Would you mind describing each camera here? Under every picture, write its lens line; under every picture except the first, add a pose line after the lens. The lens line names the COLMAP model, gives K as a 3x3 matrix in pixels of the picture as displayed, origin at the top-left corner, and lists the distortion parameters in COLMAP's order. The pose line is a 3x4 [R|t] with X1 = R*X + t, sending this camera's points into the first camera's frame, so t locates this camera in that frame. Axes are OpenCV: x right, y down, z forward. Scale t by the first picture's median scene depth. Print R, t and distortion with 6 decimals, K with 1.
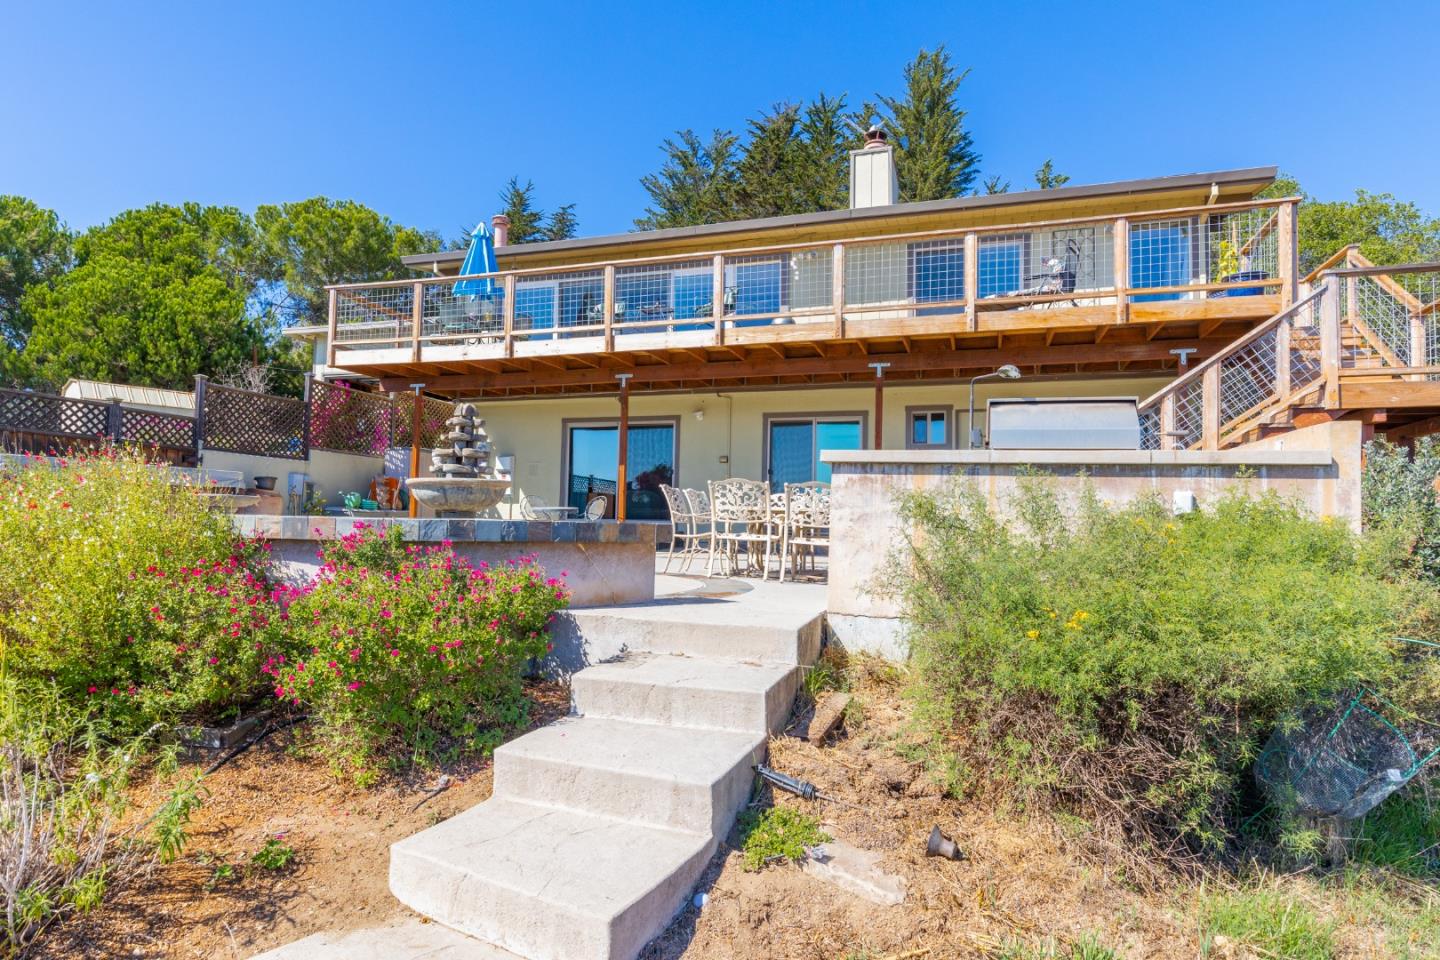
lens RADIAL K [[847.1, 0, 720.0], [0, 847.1, 480.0], [0, 0, 1]] dist [0.000773, -0.000917]
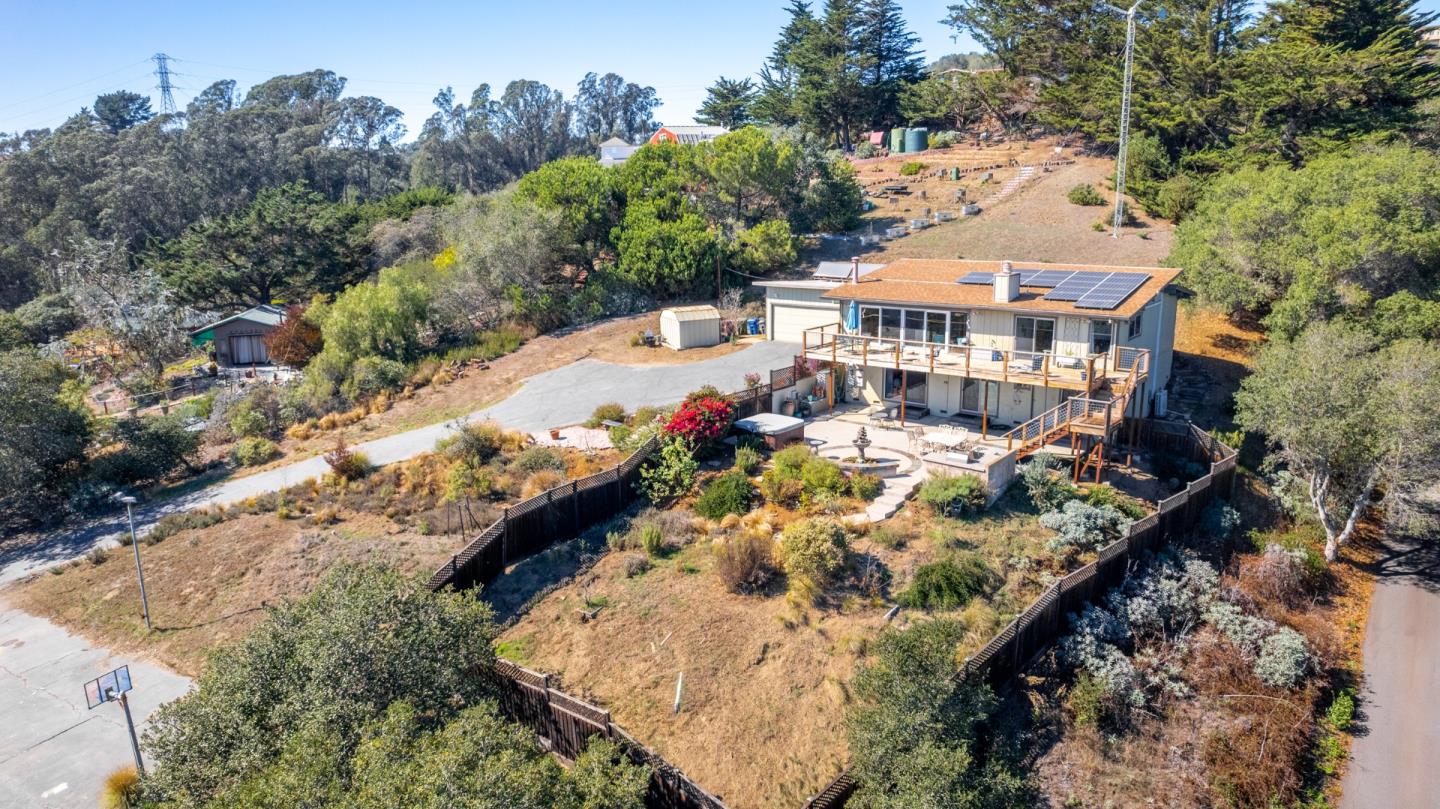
lens RADIAL K [[907.5, 0, 720.0], [0, 907.5, 404.5], [0, 0, 1]] dist [-0.043340, 0.000625]
pose [[0.934814, 0.051643, -0.351362, 1.424481], [0.035036, 0.971133, 0.235951, -2.780242], [0.353405, -0.232881, 0.906020, -7.523835]]
